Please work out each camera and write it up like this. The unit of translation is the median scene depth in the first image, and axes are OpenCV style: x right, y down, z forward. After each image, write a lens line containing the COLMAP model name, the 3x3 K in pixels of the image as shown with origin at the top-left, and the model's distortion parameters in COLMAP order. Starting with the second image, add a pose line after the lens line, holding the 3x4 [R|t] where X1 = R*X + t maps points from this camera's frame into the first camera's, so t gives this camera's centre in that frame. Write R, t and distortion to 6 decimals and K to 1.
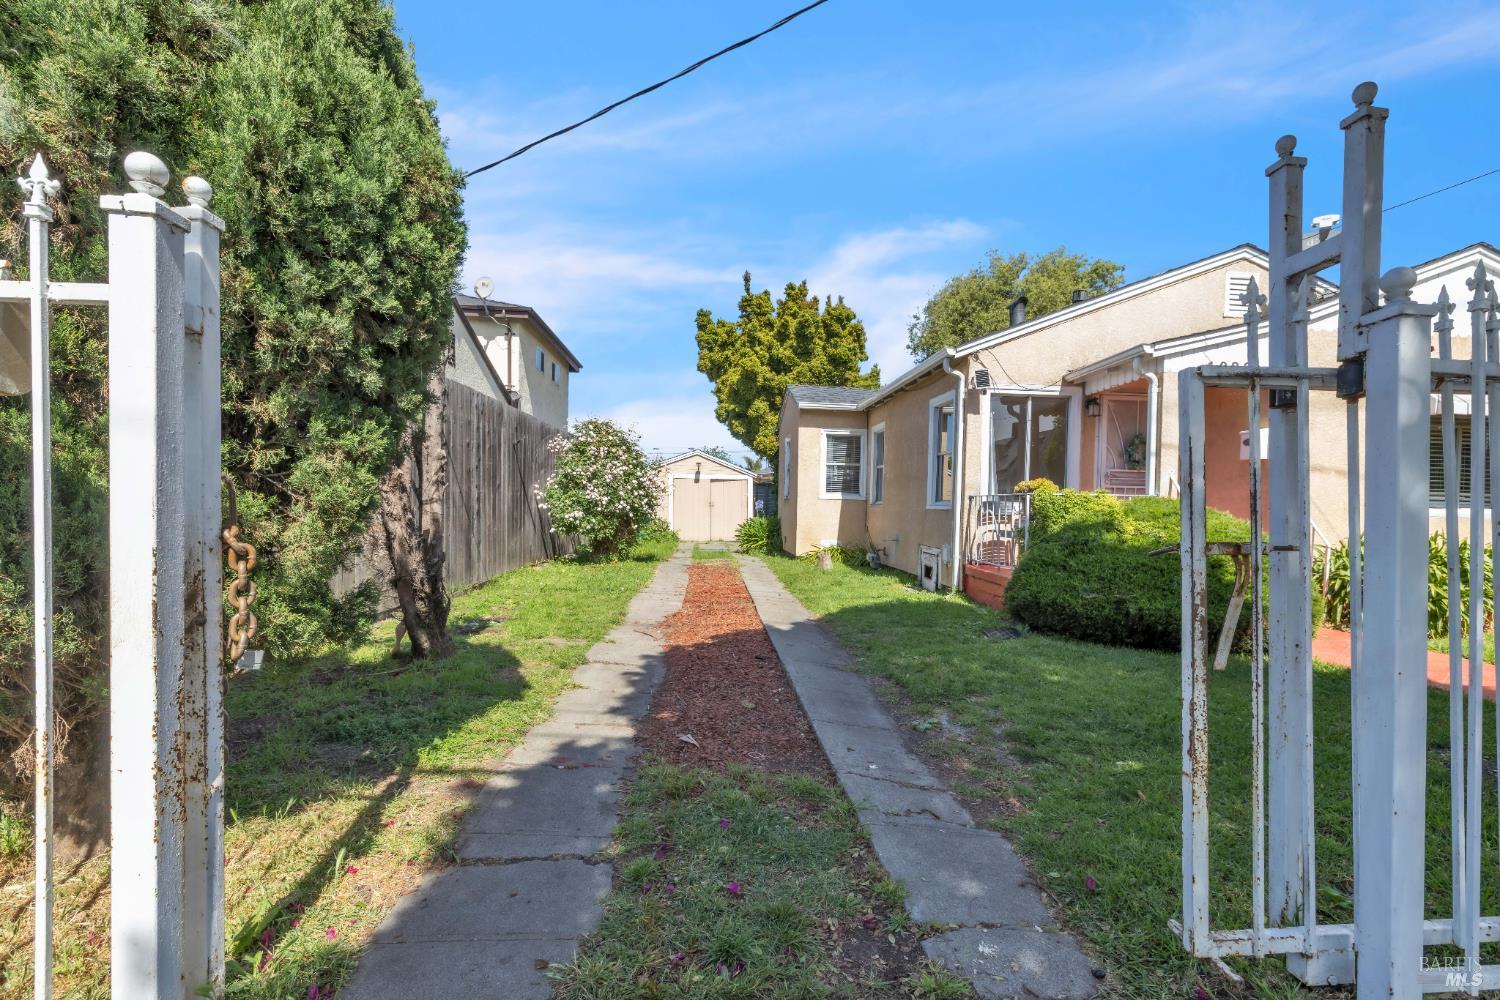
lens RADIAL K [[642.3, 0, 751.8], [0, 642.3, 505.8], [0, 0, 1]] dist [-0.004320, 0.003416]
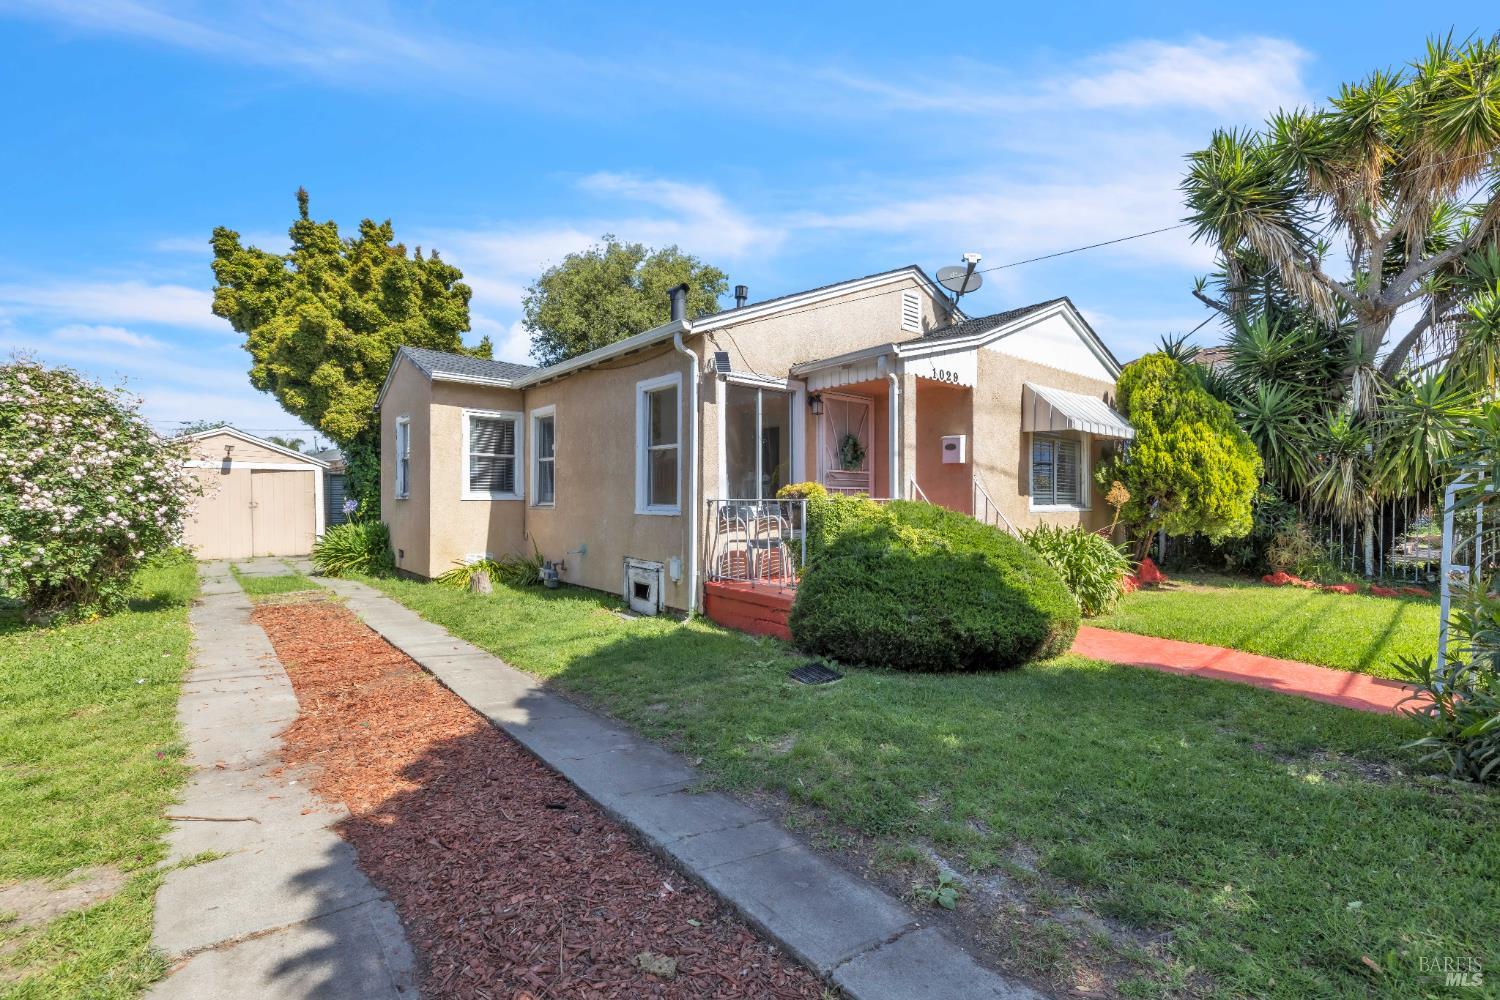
lens RADIAL K [[650.5, 0, 747.3], [0, 650.5, 489.4], [0, 0, 1]] dist [0.000132, 0.000354]
pose [[0.806570, -0.008527, 0.591077, -0.080287], [0.013394, 0.999903, -0.003853, -0.016432], [-0.590987, 0.011025, 0.806606, 0.183906]]
